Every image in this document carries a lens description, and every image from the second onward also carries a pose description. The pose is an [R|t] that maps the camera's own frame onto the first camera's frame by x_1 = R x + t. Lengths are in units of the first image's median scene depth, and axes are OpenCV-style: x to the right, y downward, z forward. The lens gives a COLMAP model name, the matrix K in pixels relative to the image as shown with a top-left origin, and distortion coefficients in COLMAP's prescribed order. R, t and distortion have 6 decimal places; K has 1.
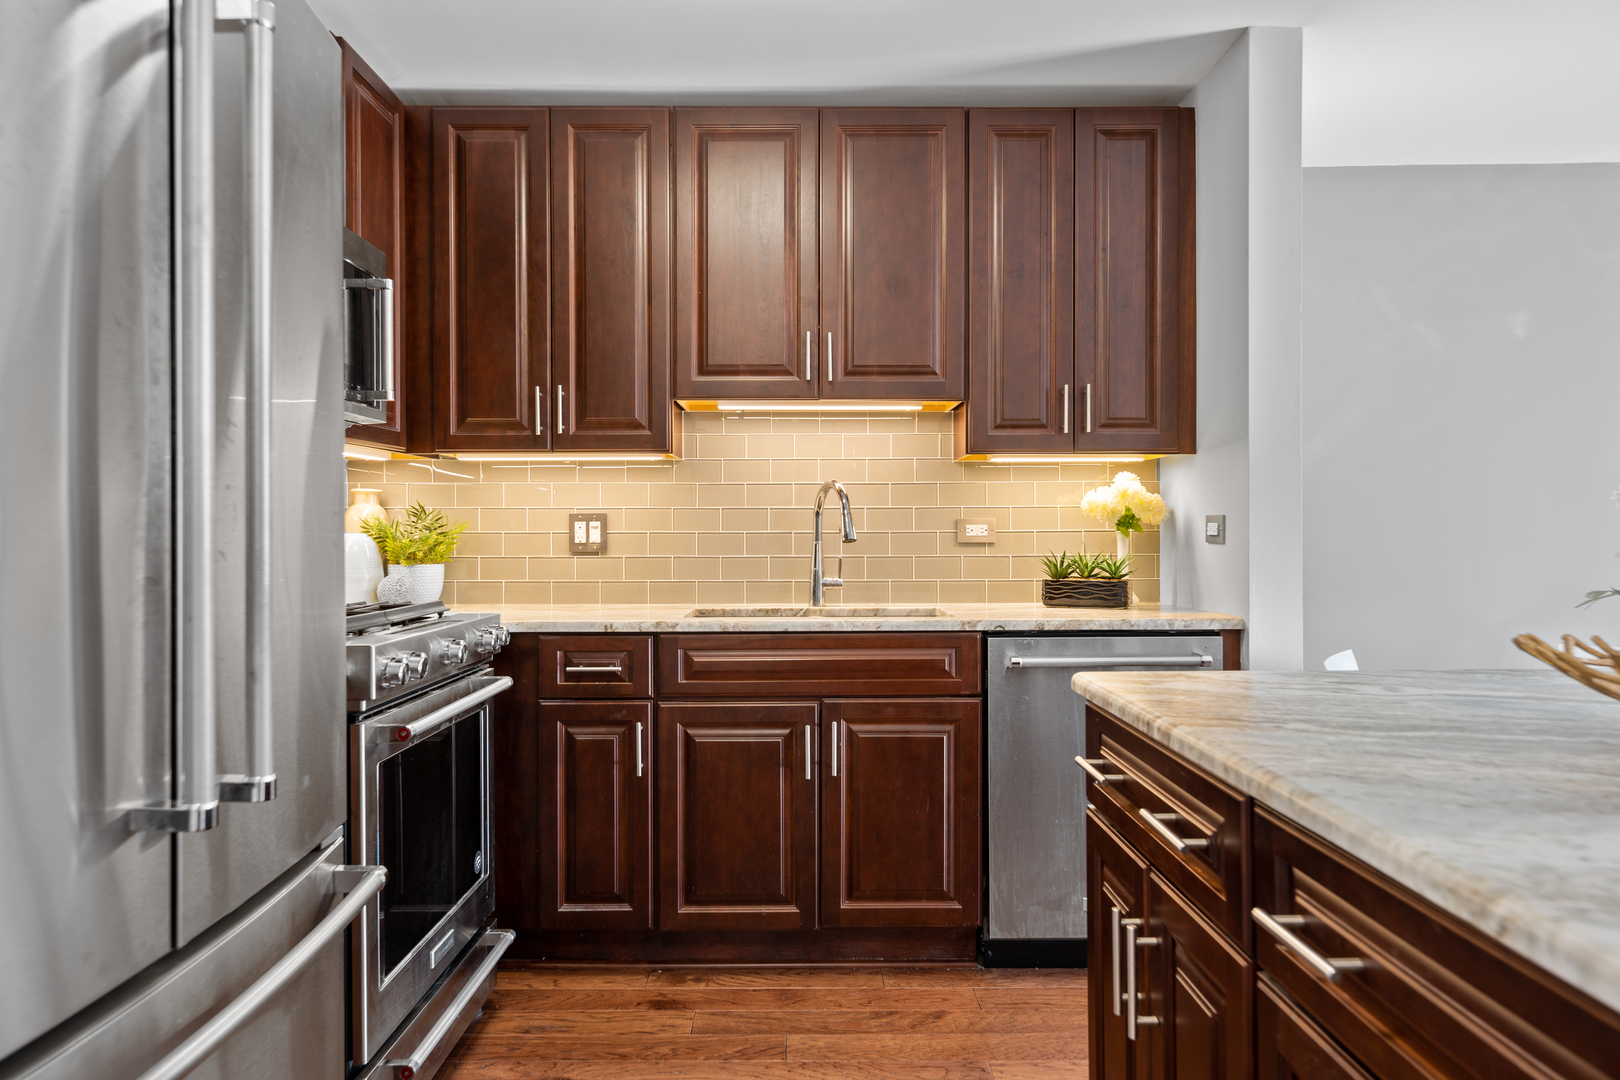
lens RADIAL K [[1051.0, 0, 811.0], [0, 1051.0, 534.2], [0, 0, 1]] dist [0.015015, -0.000743]
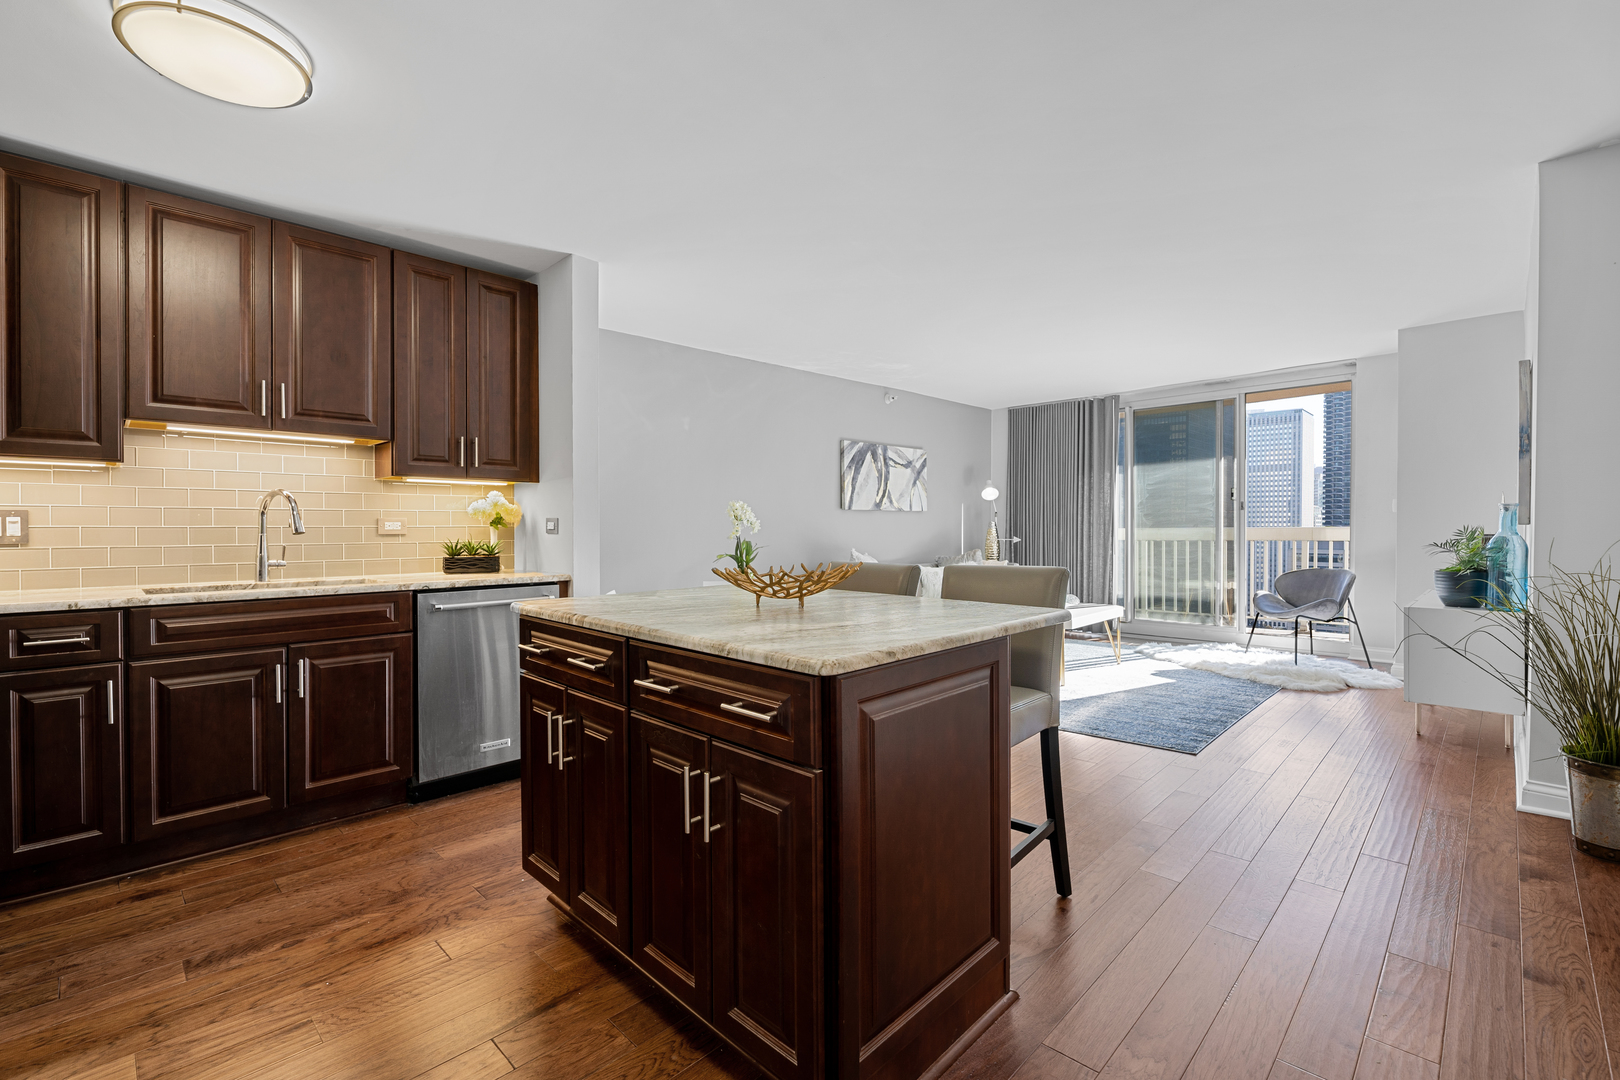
lens RADIAL K [[694.2, 0, 811.4], [0, 694.2, 531.9], [0, 0, 1]] dist [-0.001759, -0.000273]
pose [[0.702751, -0.003361, 0.711428, -0.156732], [0.000002, 0.999989, 0.004722, 0.000247], [-0.711436, -0.003317, 0.702743, -0.153009]]
